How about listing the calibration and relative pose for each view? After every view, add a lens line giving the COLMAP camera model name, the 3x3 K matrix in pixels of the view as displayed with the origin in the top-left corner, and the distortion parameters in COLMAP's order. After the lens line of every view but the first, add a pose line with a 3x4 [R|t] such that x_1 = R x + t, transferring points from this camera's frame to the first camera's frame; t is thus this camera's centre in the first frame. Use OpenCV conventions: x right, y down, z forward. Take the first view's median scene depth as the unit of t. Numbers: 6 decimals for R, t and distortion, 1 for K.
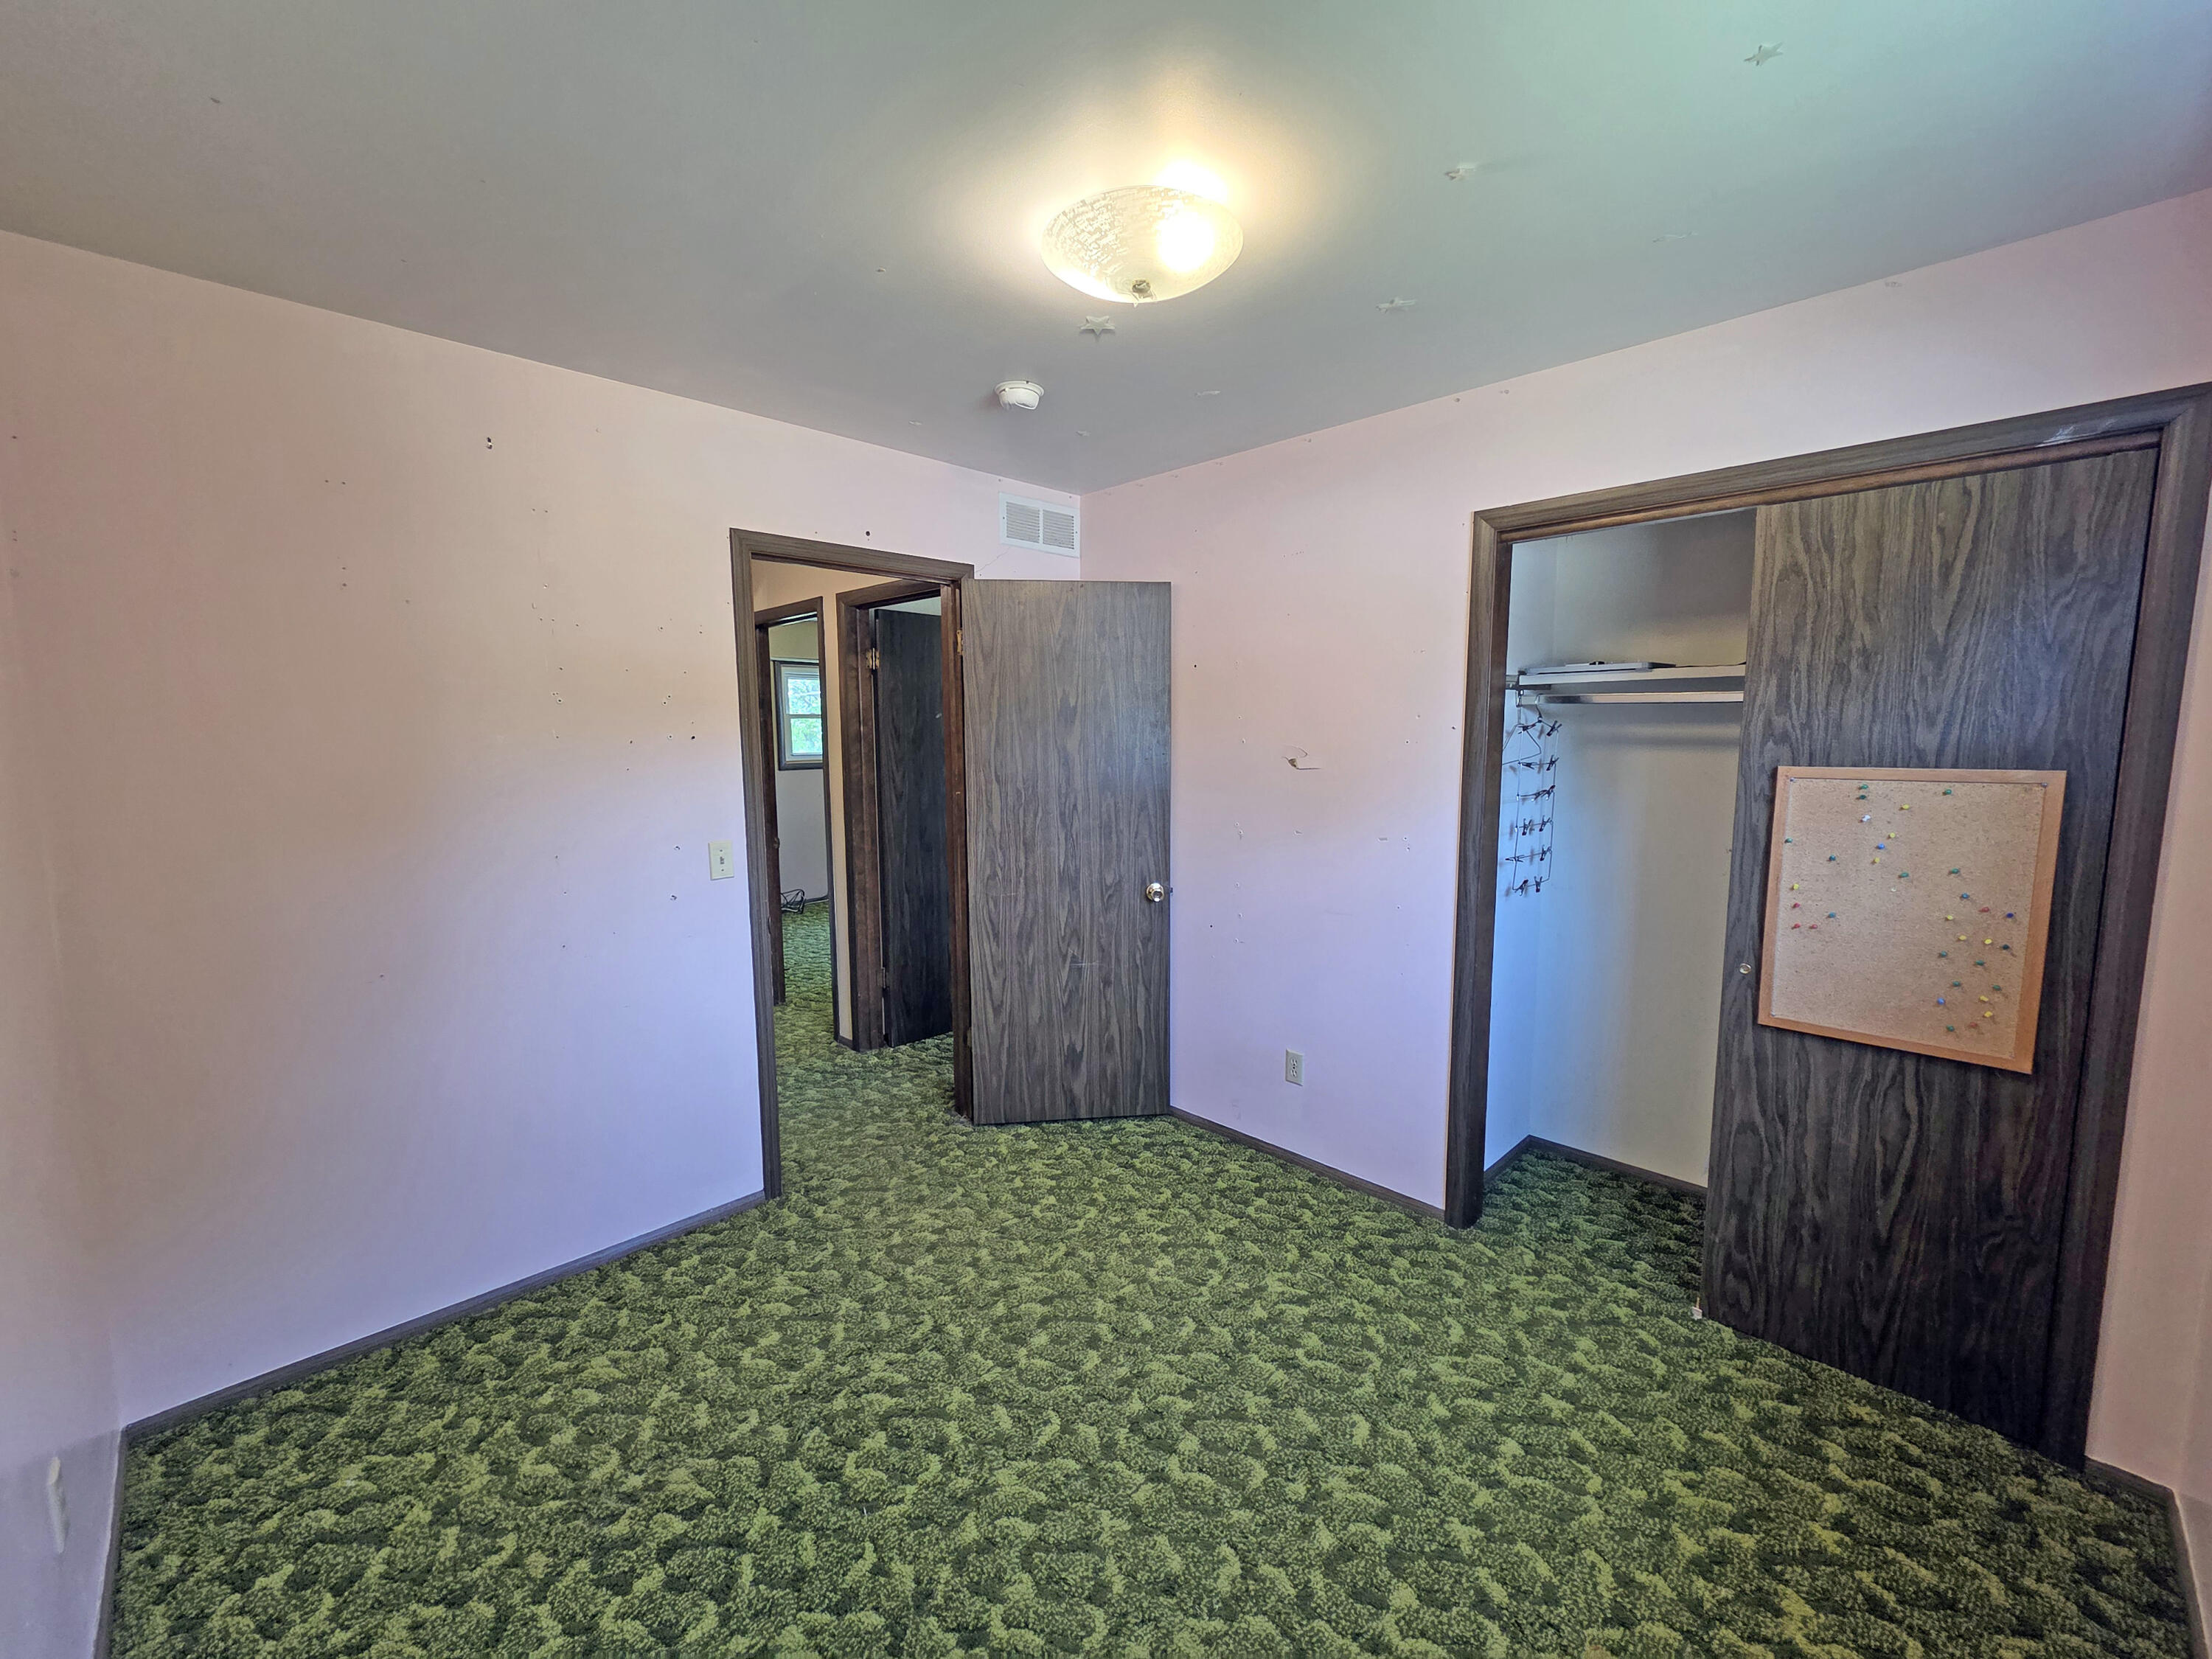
lens RADIAL K [[910.0, 0, 1104.0], [0, 910.0, 826.4], [0, 0, 1]] dist [0.000067, -0.000077]
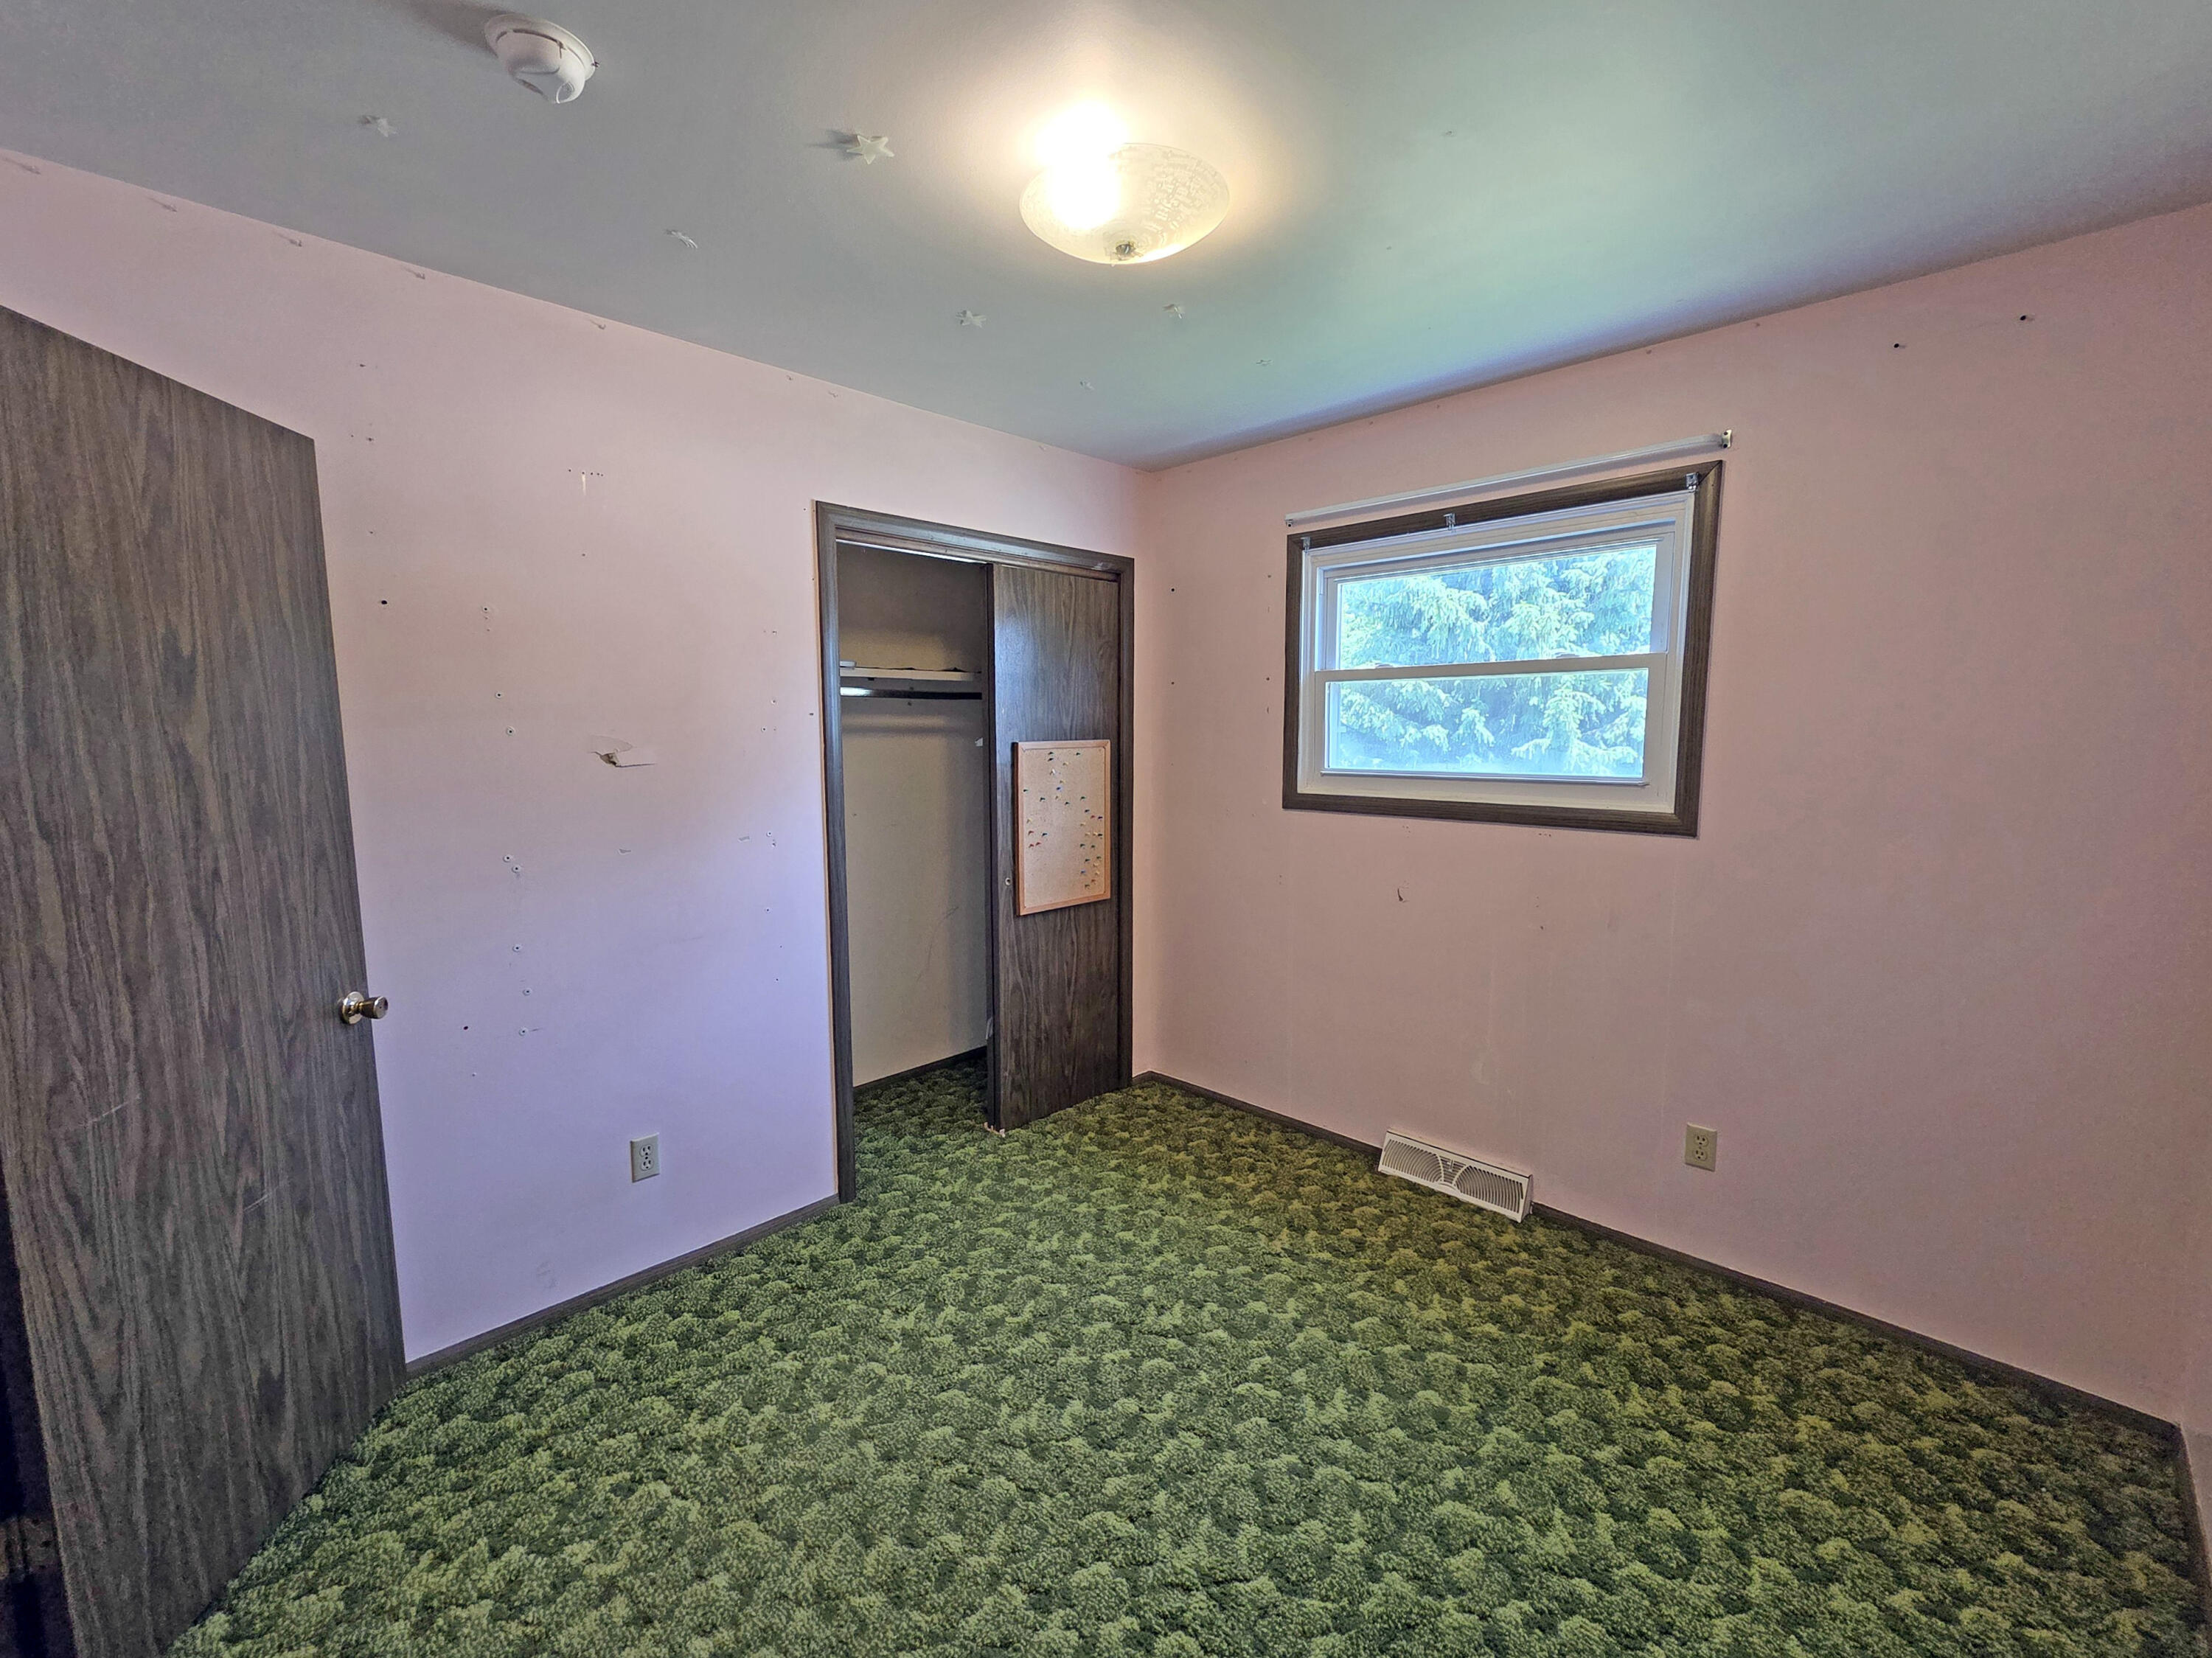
lens RADIAL K [[933.6, 0, 1106.0], [0, 933.6, 829.0], [0, 0, 1]] dist [0.002391, -0.000304]
pose [[-0.012303, -0.107293, 0.994151, -0.624259], [0.107097, 0.988366, 0.107994, -0.057829], [-0.994172, 0.107800, -0.000669, 0.672458]]
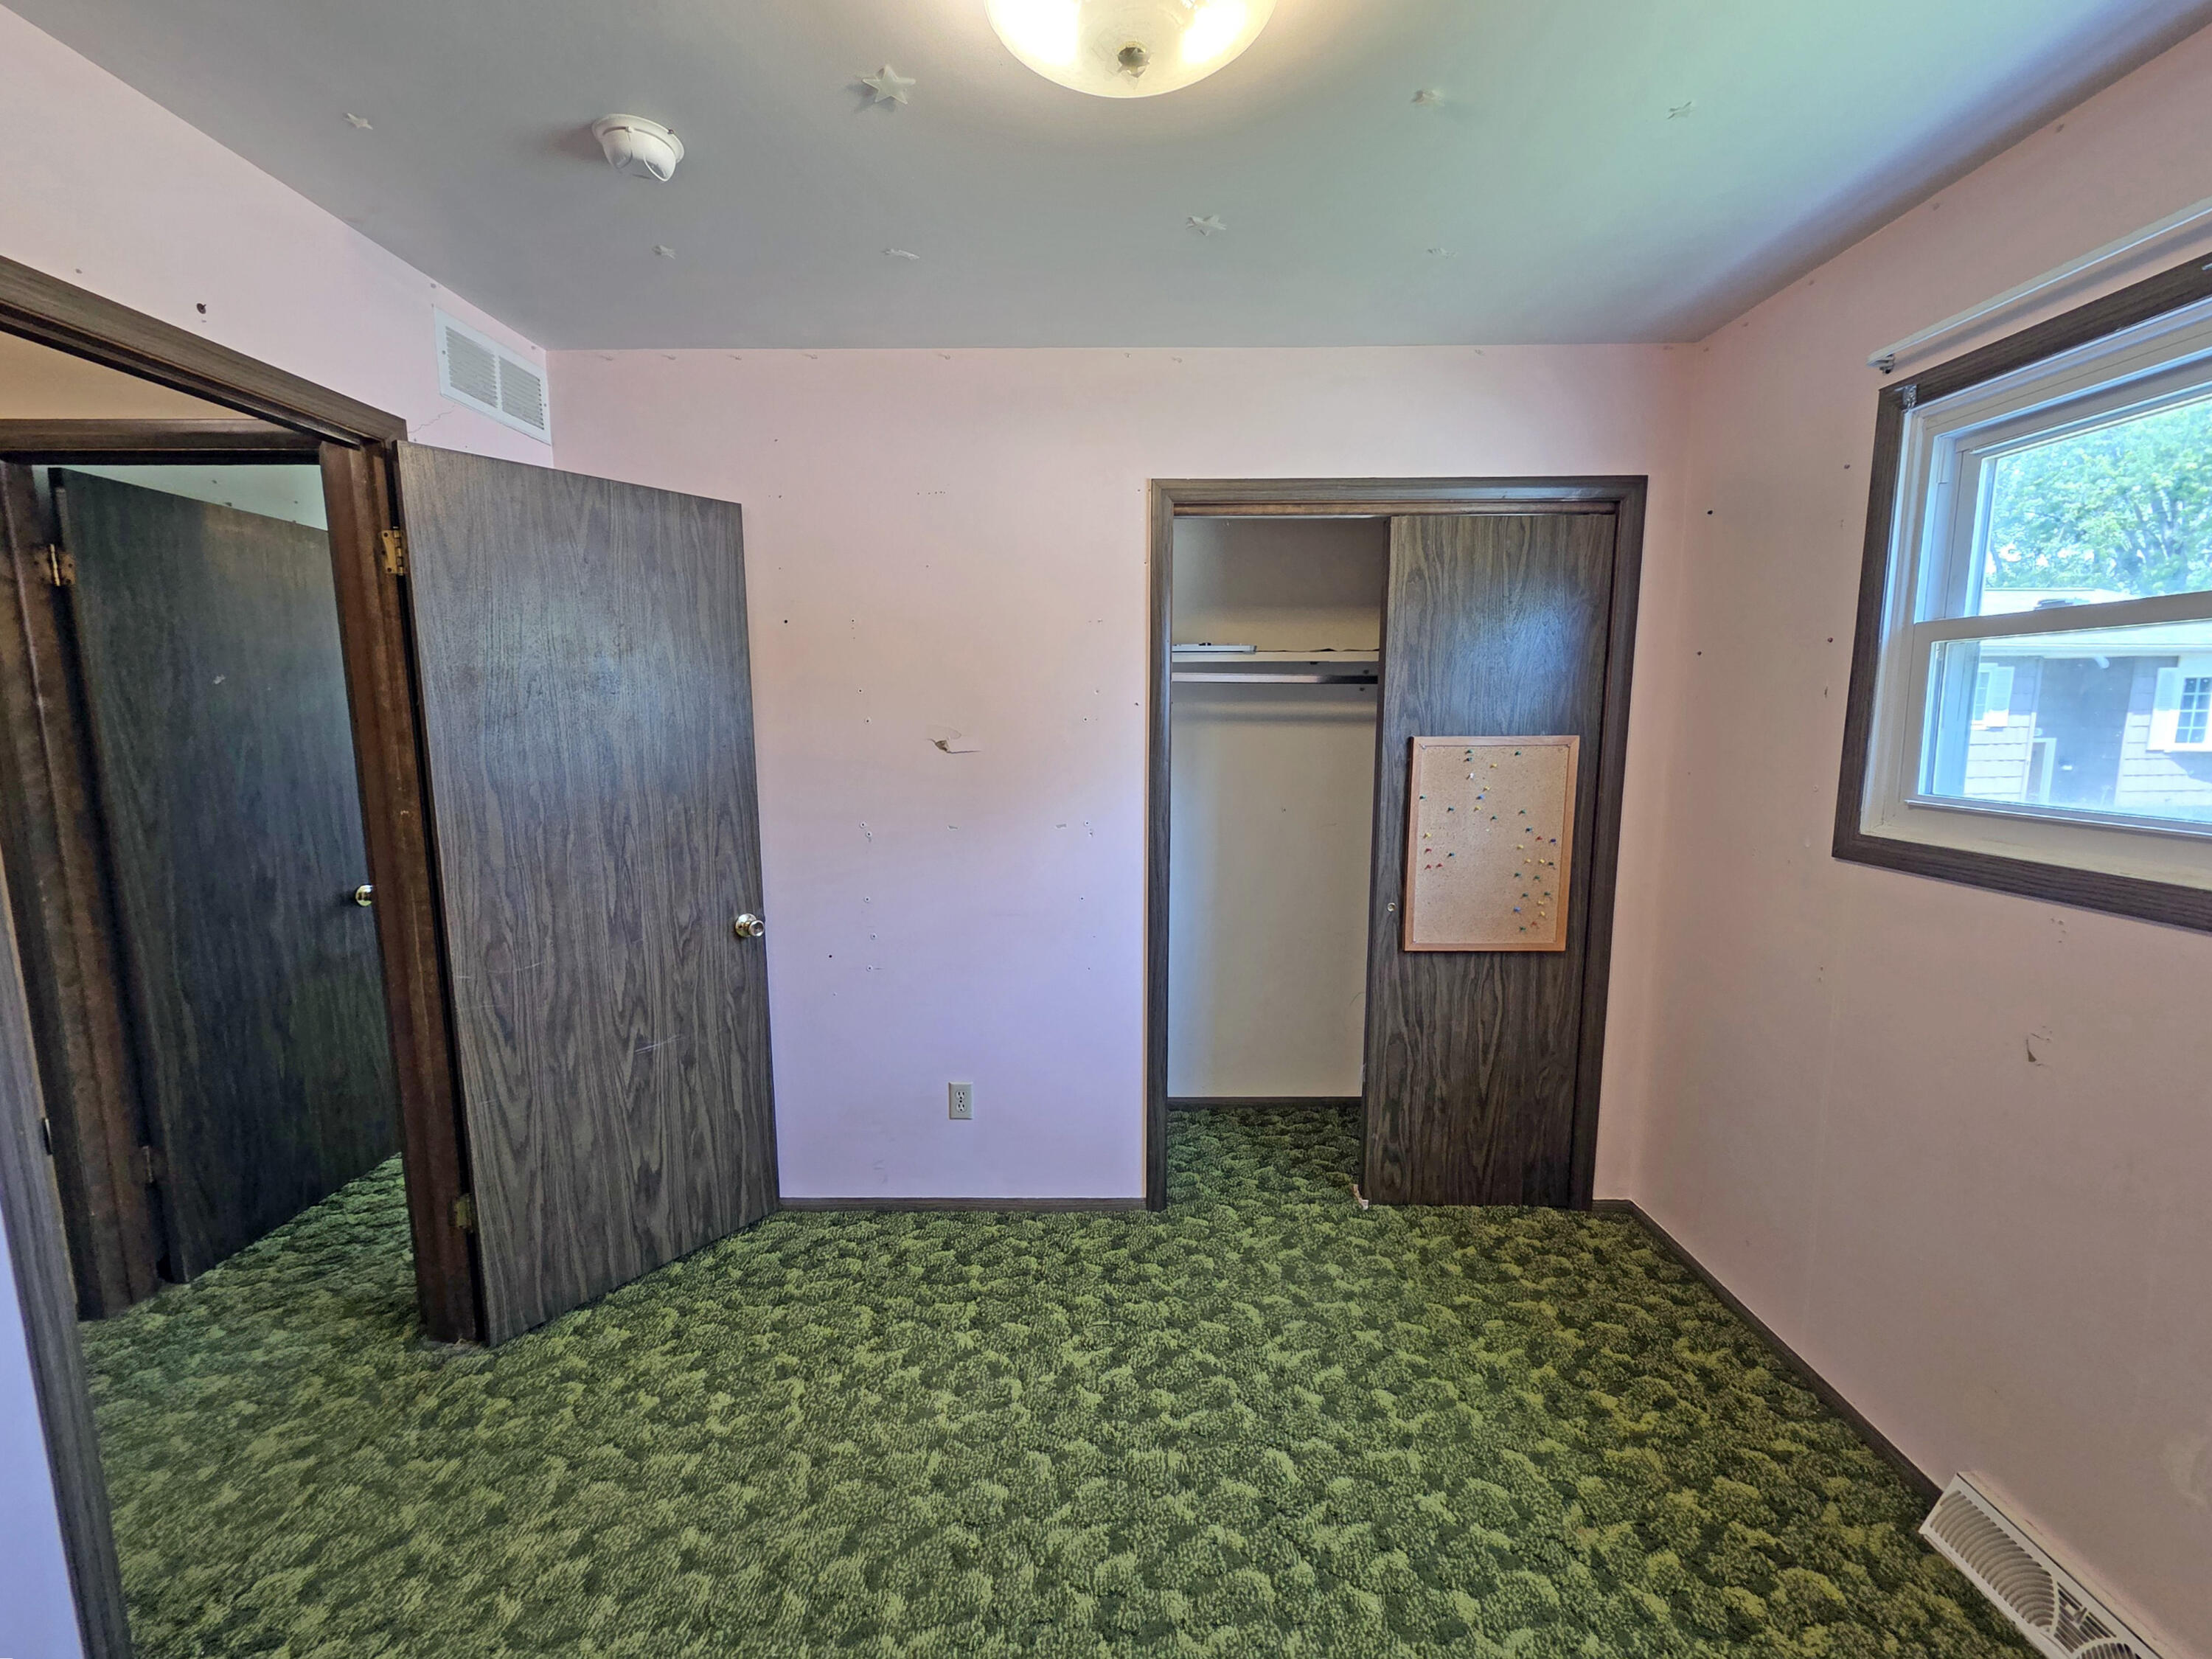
lens RADIAL K [[918.8, 0, 1106.0], [0, 918.8, 829.5], [0, 0, 1]] dist [0.009186, -0.005952]
pose [[0.708037, -0.089794, 0.700443, -0.318544], [0.073713, 0.995862, 0.053152, -0.029640], [-0.702317, 0.013998, 0.711726, 0.324457]]
